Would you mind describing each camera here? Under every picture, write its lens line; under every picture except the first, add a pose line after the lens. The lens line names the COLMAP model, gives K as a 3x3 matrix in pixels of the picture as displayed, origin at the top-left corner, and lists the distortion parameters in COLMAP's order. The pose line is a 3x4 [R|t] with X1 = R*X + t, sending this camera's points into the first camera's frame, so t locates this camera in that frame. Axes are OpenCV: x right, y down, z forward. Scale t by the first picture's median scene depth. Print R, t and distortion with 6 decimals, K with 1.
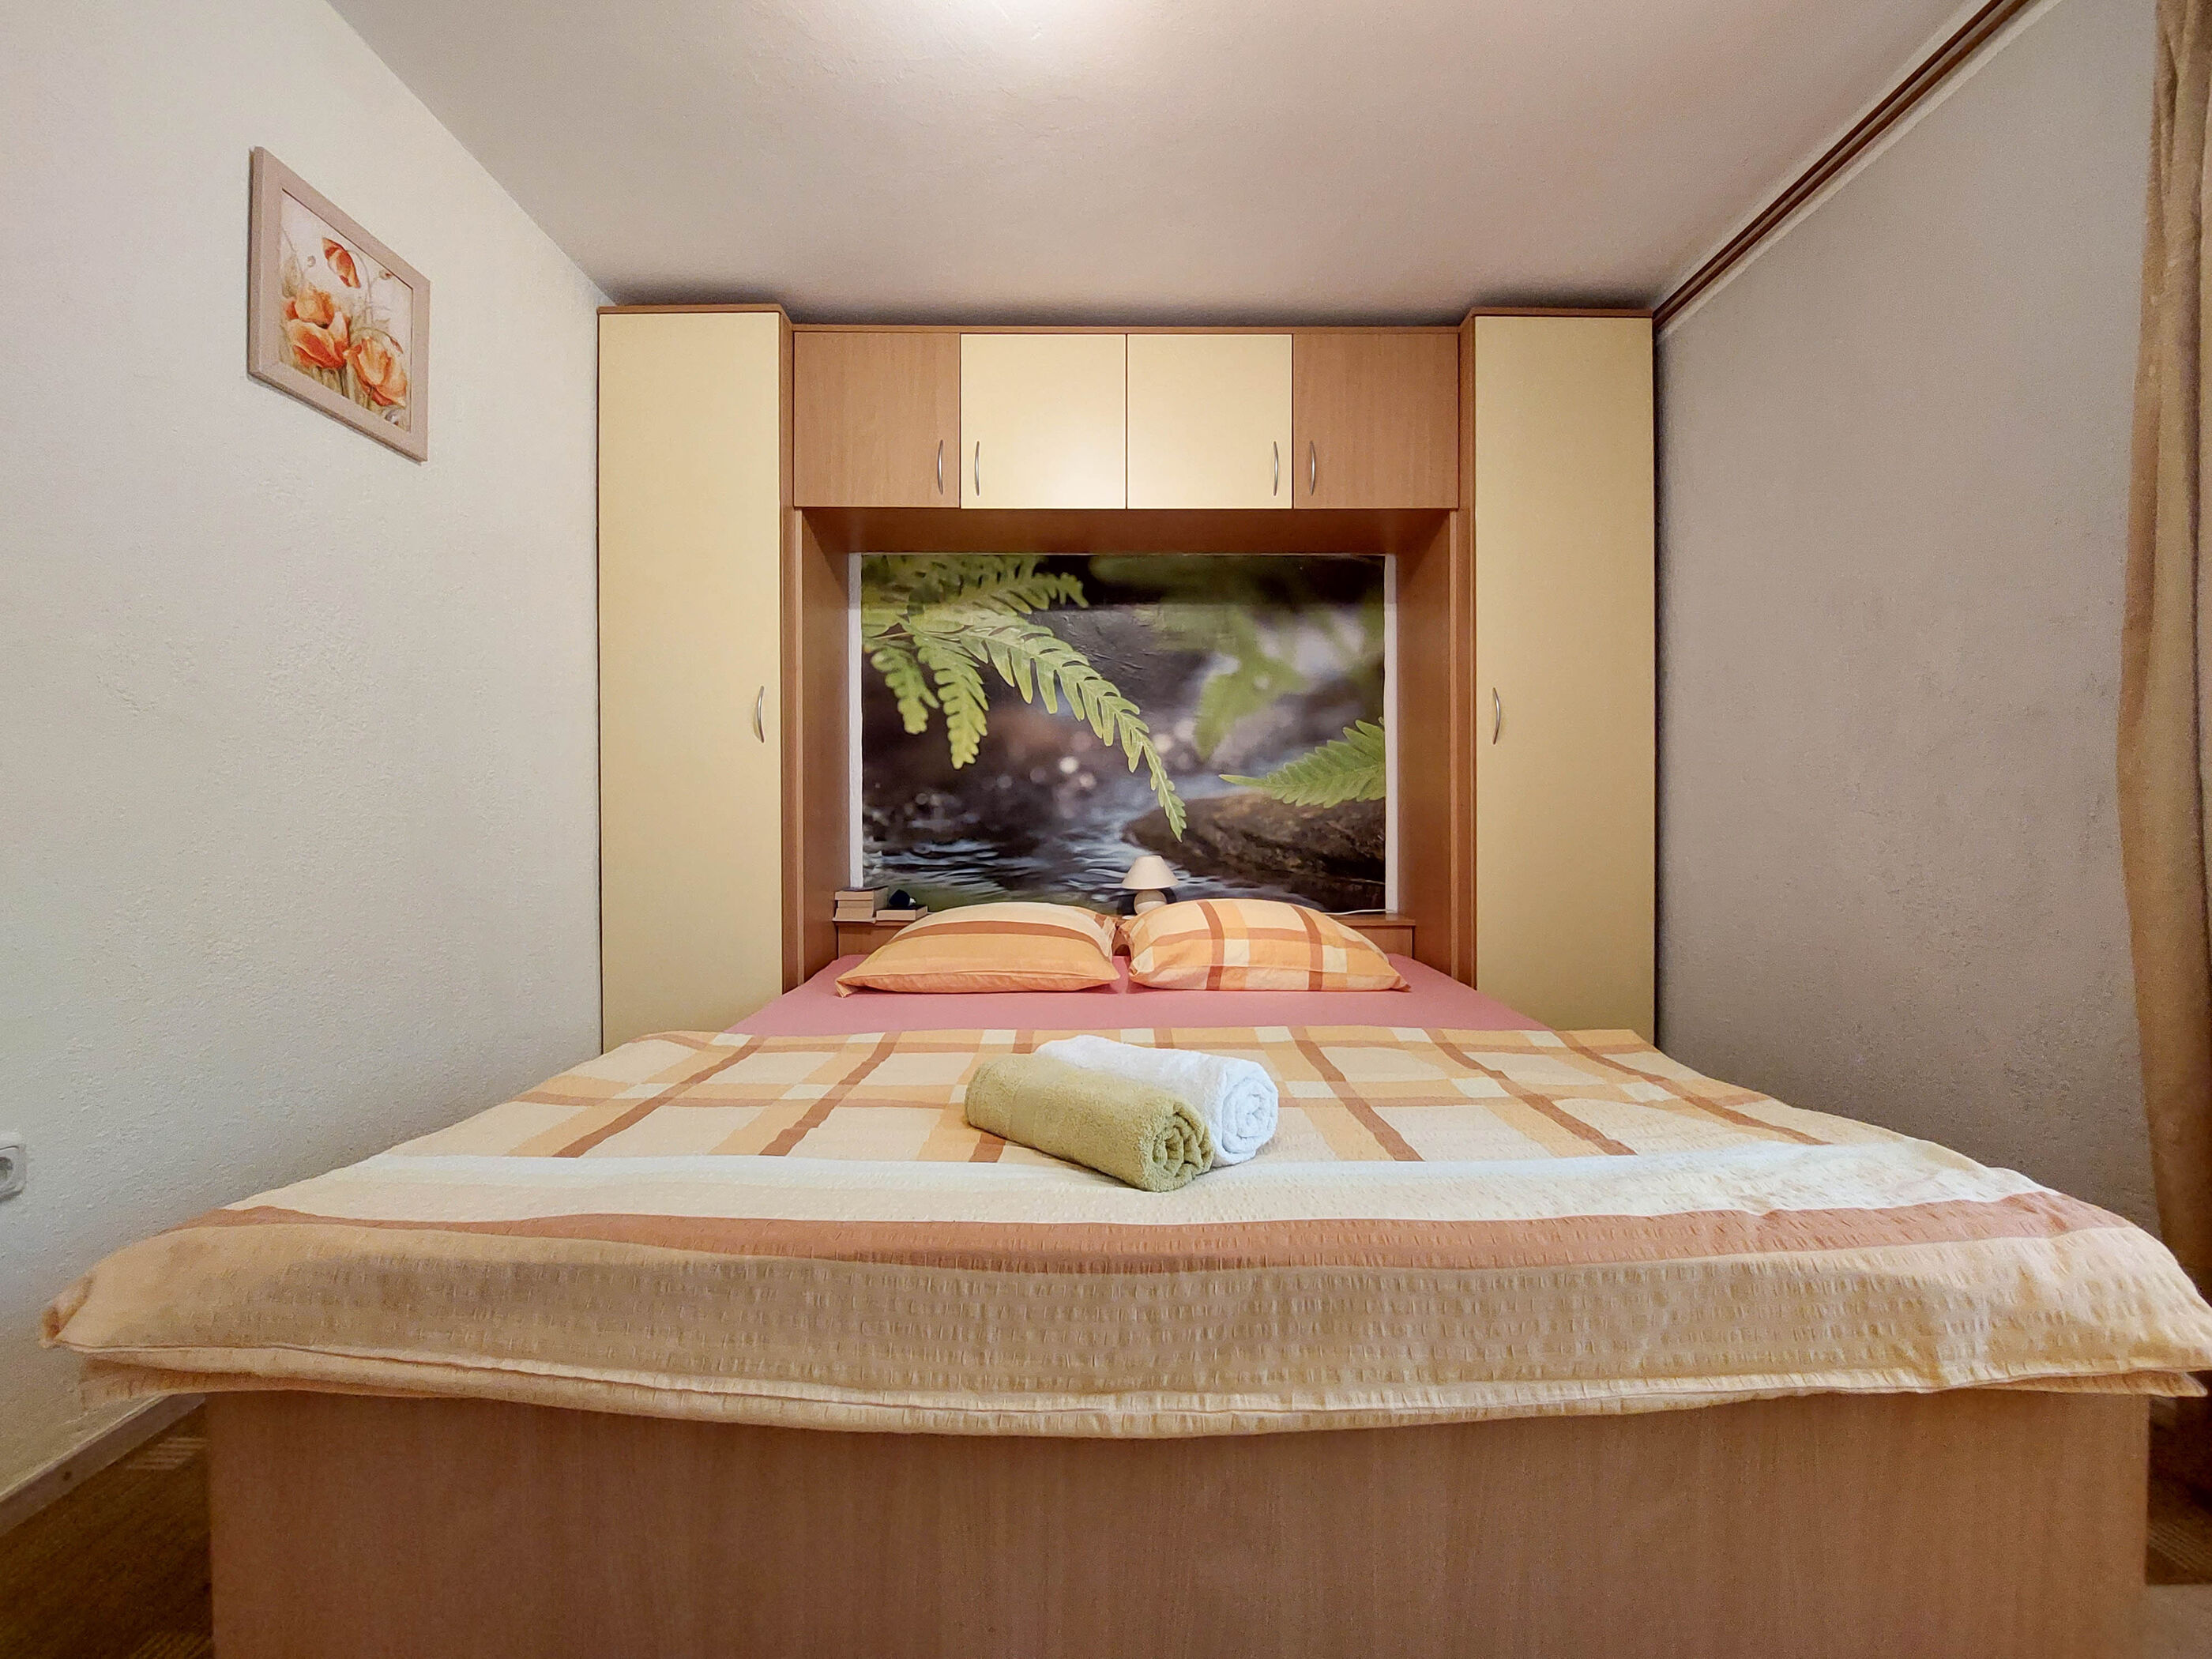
lens RADIAL K [[909.7, 0, 1104.9], [0, 909.7, 832.1], [0, 0, 1]] dist [-0.016041, -0.000803]
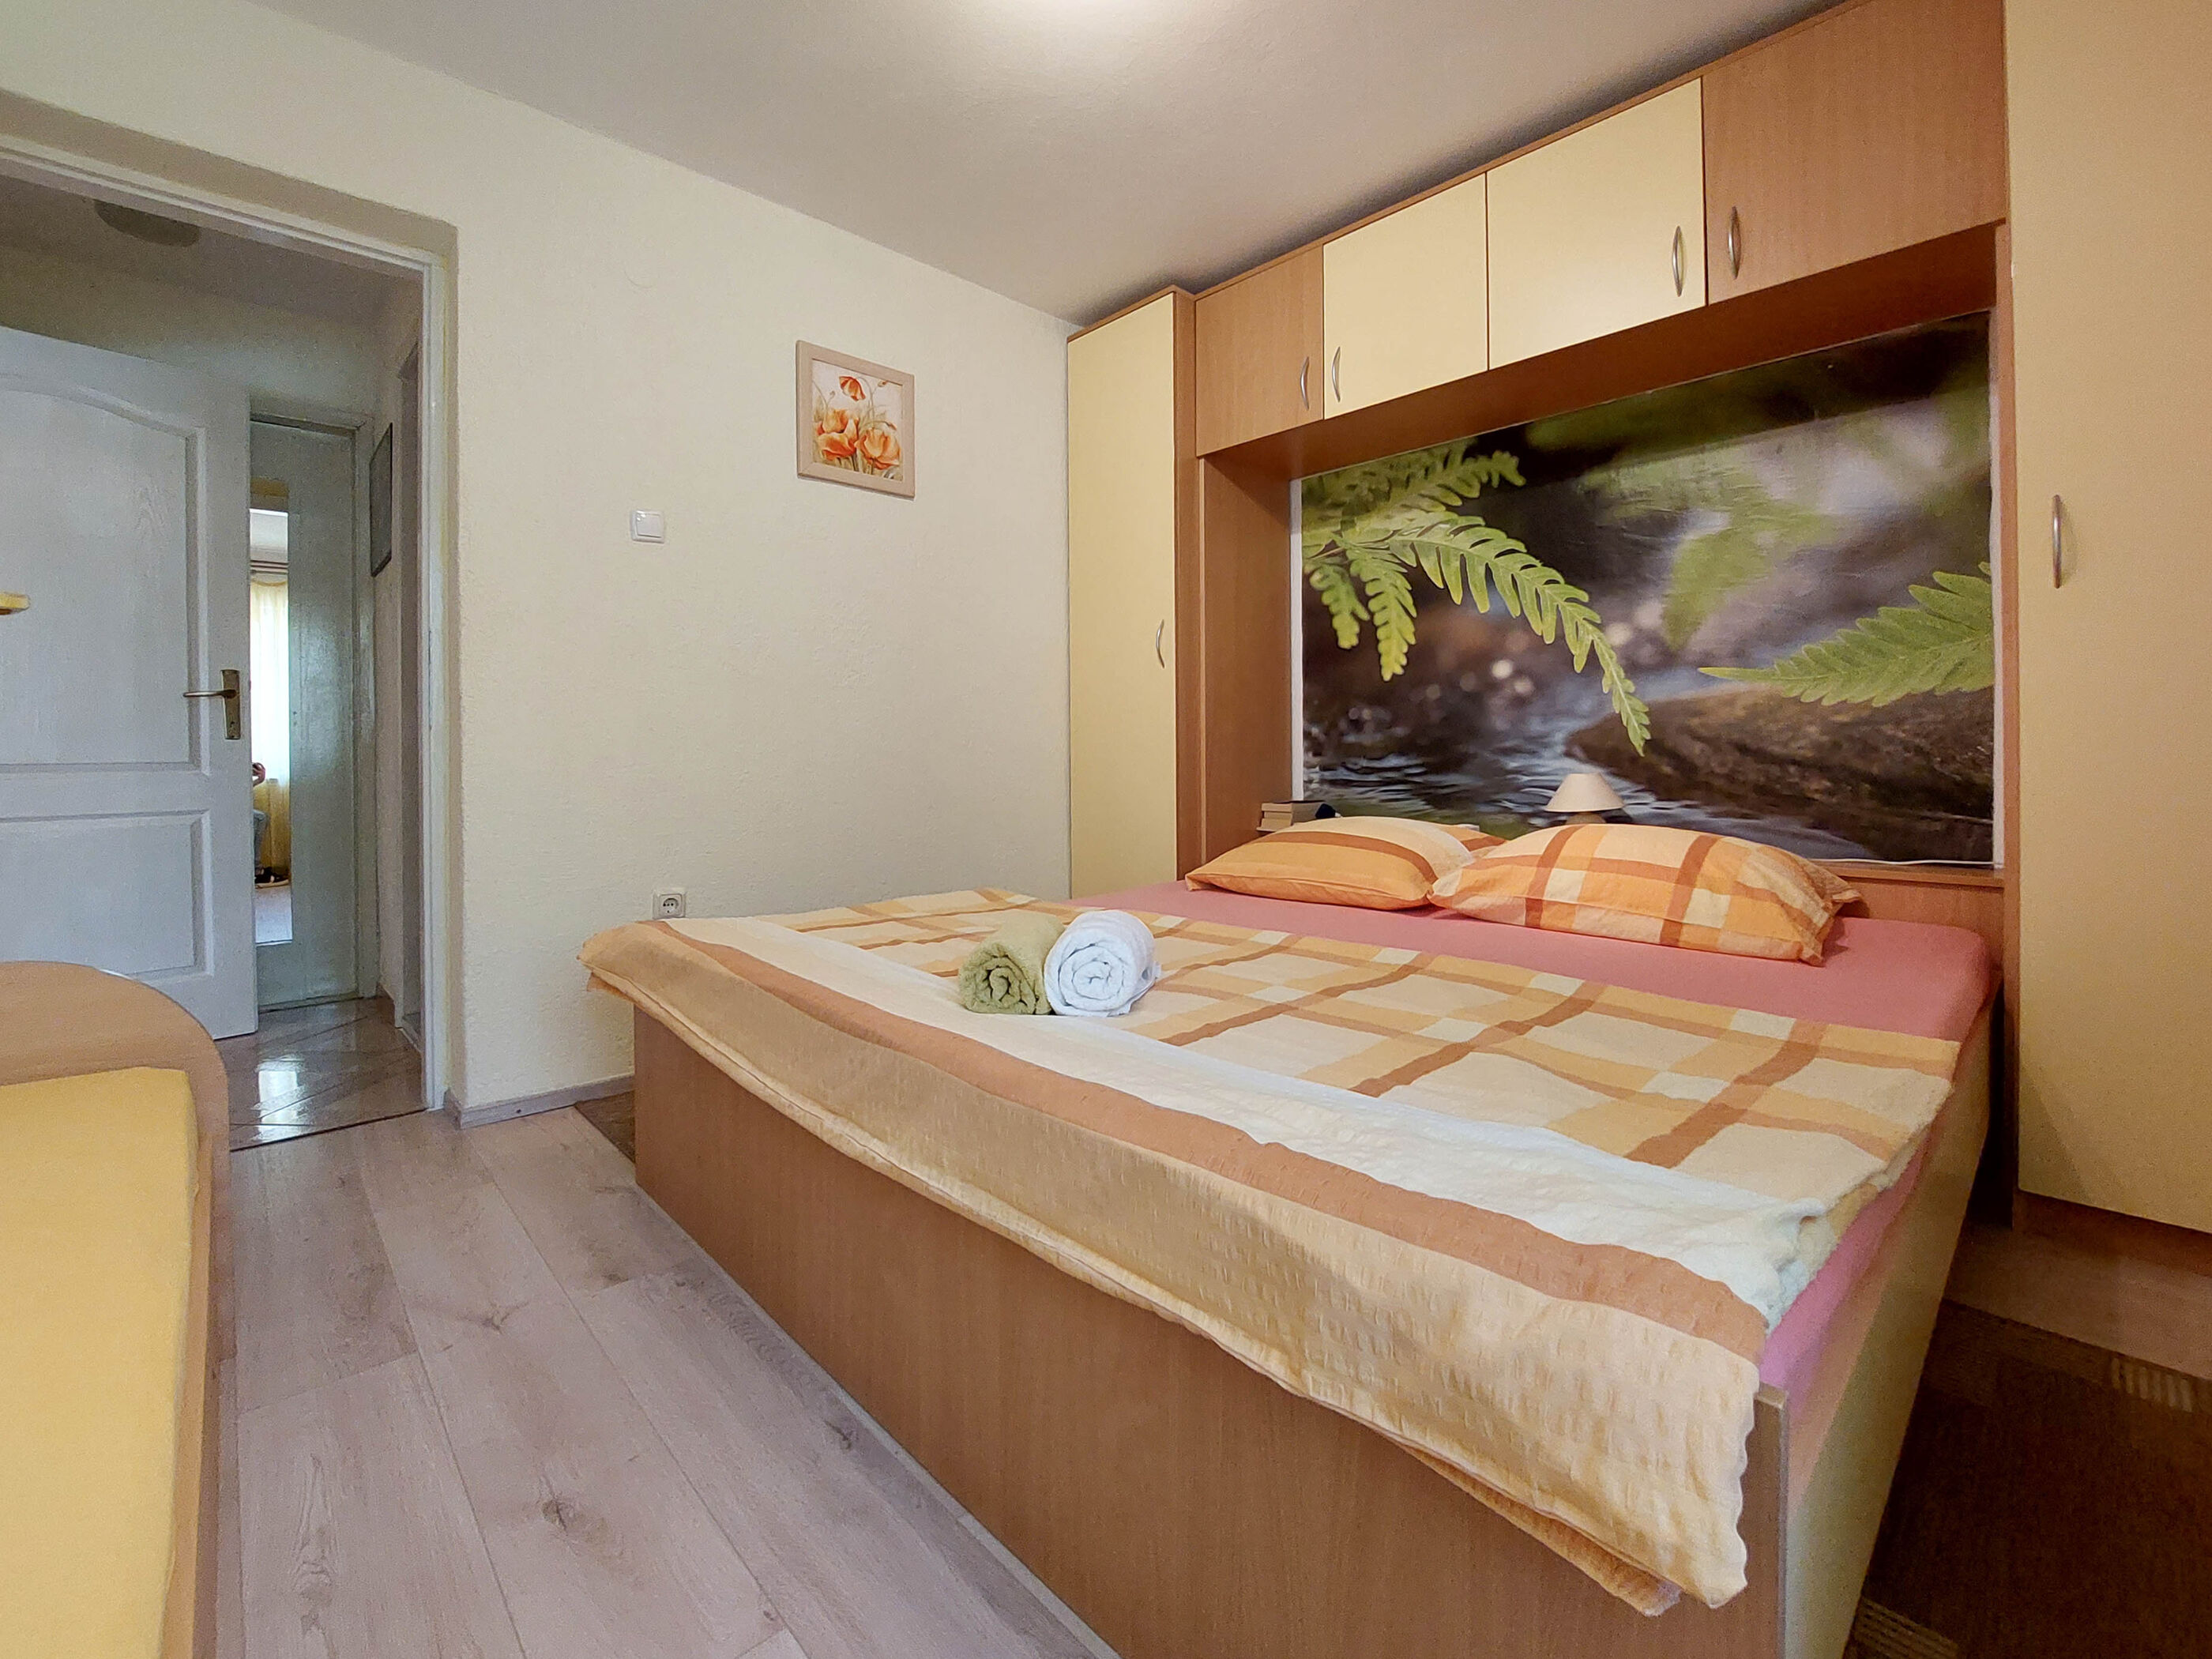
lens RADIAL K [[962.2, 0, 1078.3], [0, 962.2, 766.0], [0, 0, 1]] dist [-0.007864, -0.007252]
pose [[0.670562, 0.005104, -0.741836, 0.374488], [-0.005131, 0.999984, 0.002242, 0.019709], [0.741835, 0.002303, 0.670578, 0.076189]]
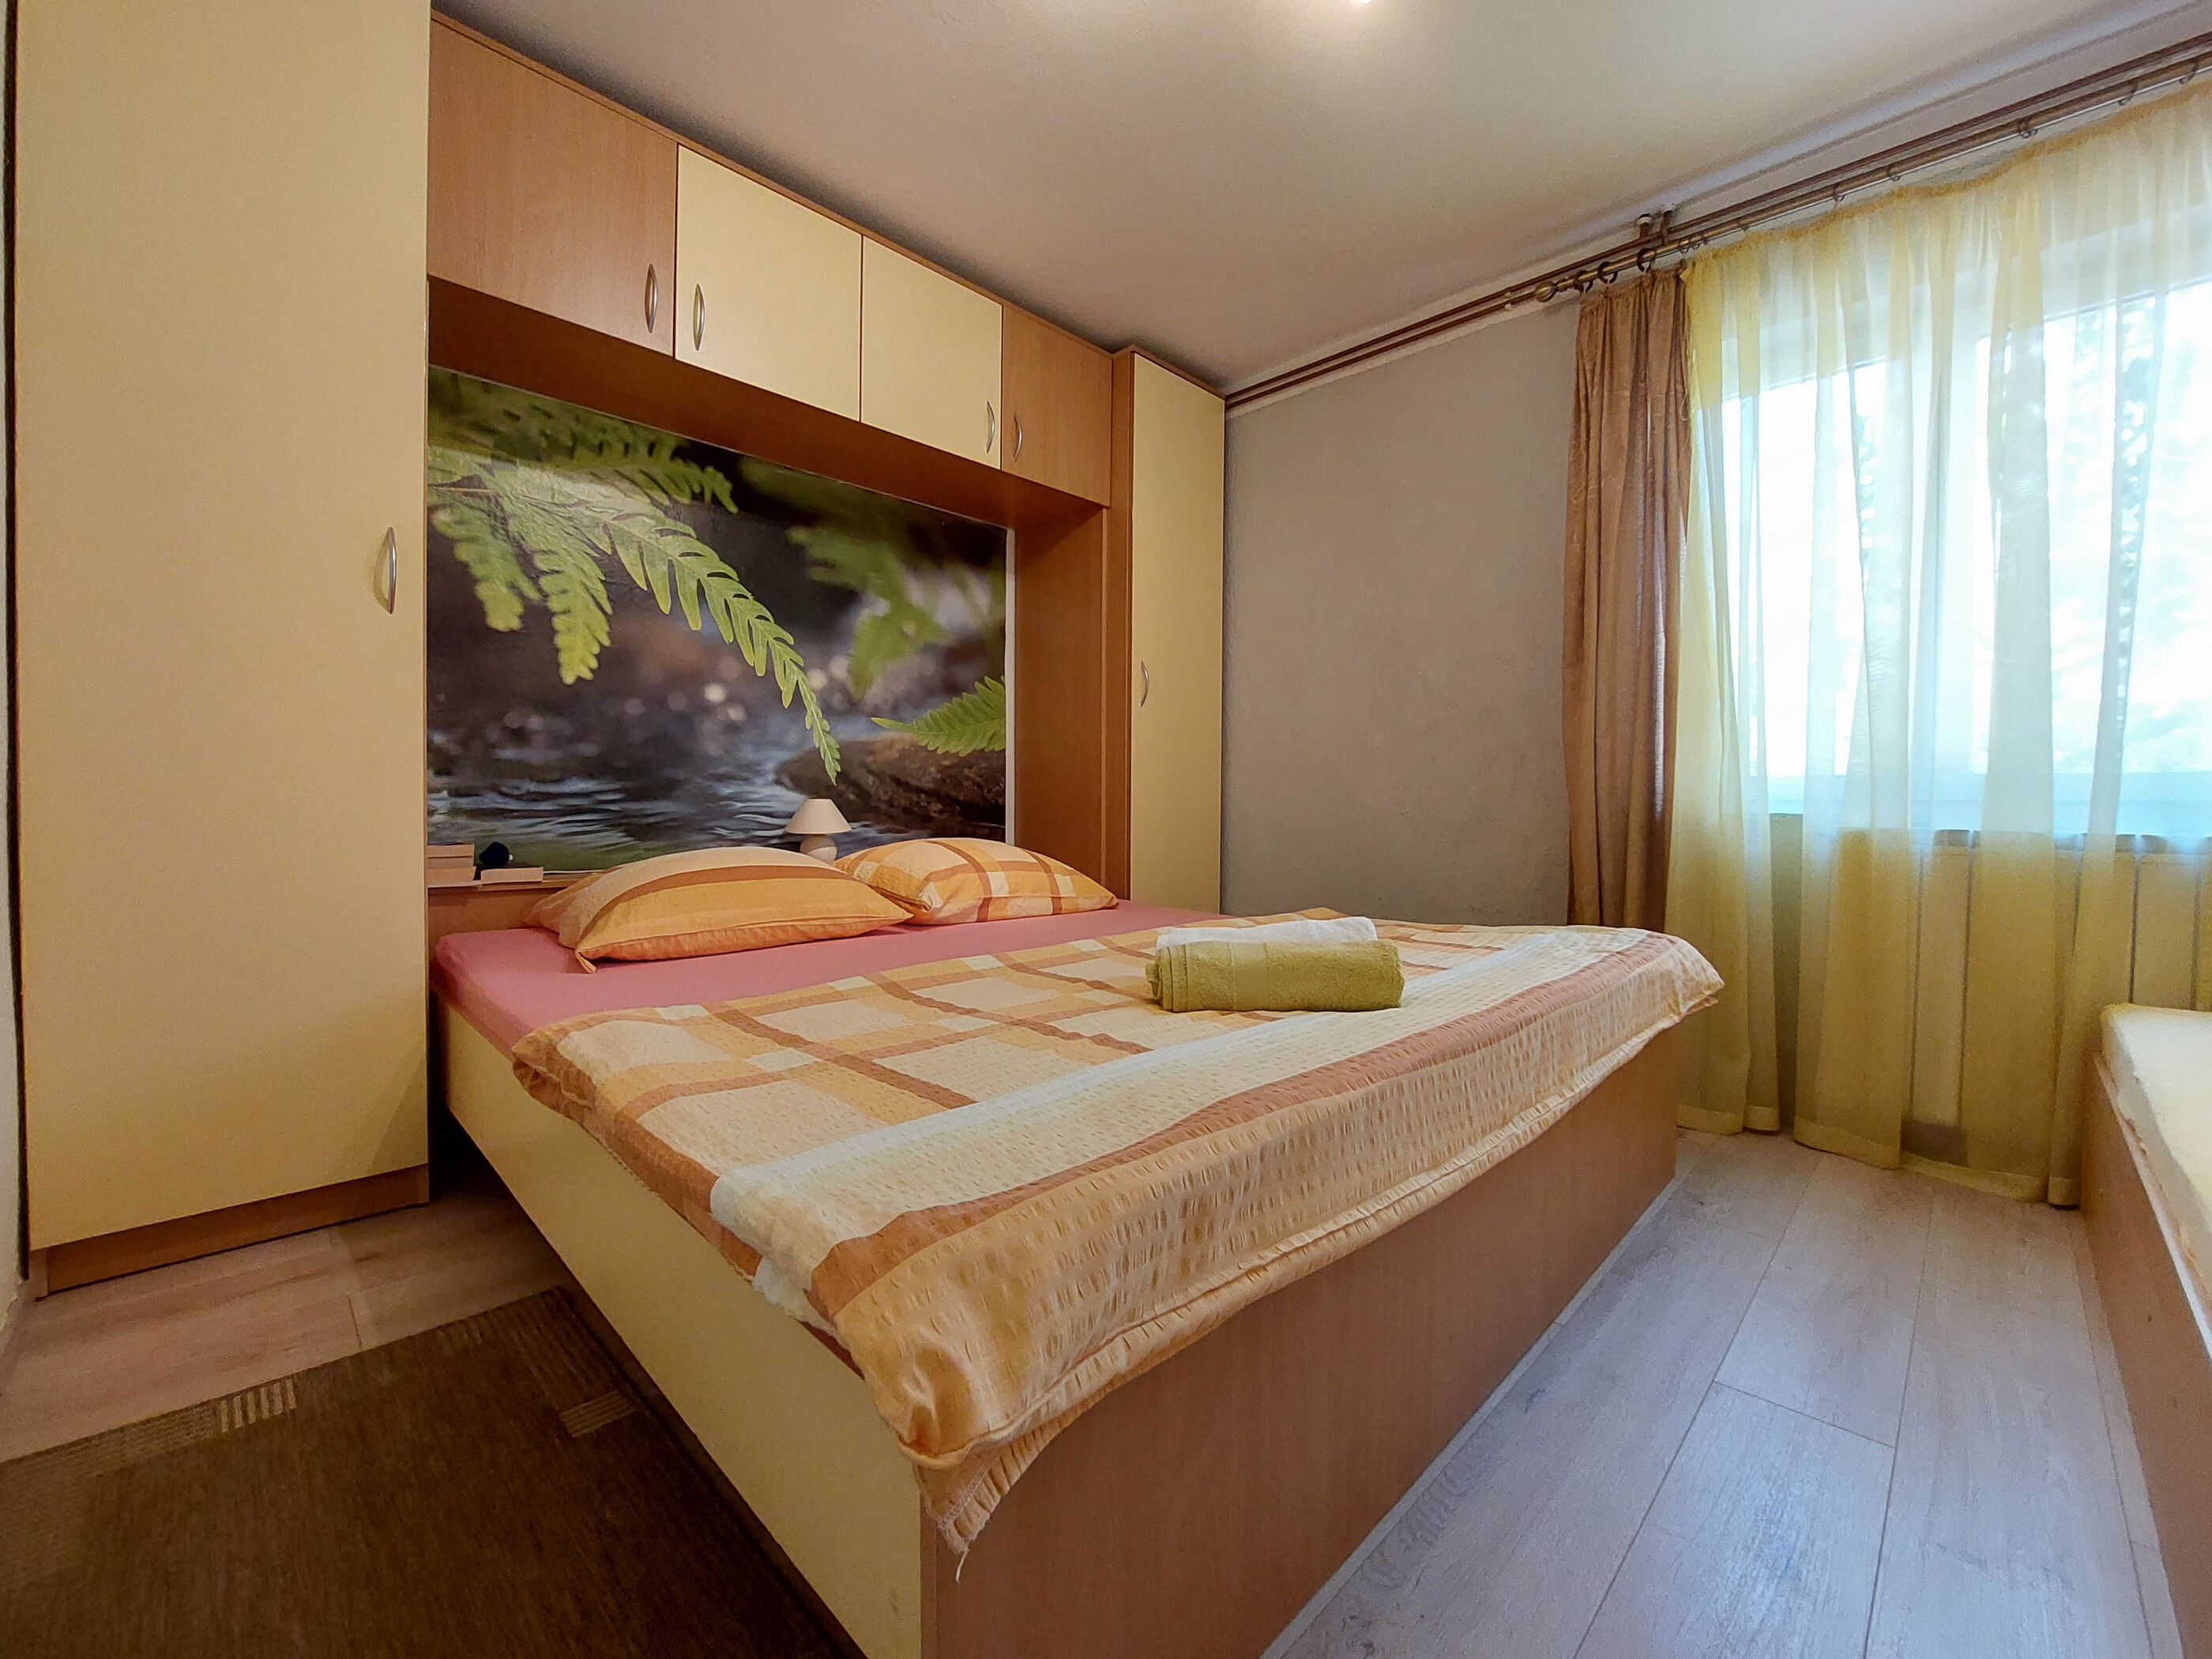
lens RADIAL K [[912.7, 0, 1132.6], [0, 912.7, 823.7], [0, 0, 1]] dist [-0.008135, -0.000106]
pose [[0.688547, -0.009833, 0.725125, -0.393366], [-0.002570, 0.999869, 0.015999, 0.034587], [-0.725187, -0.012880, 0.688431, 0.122218]]
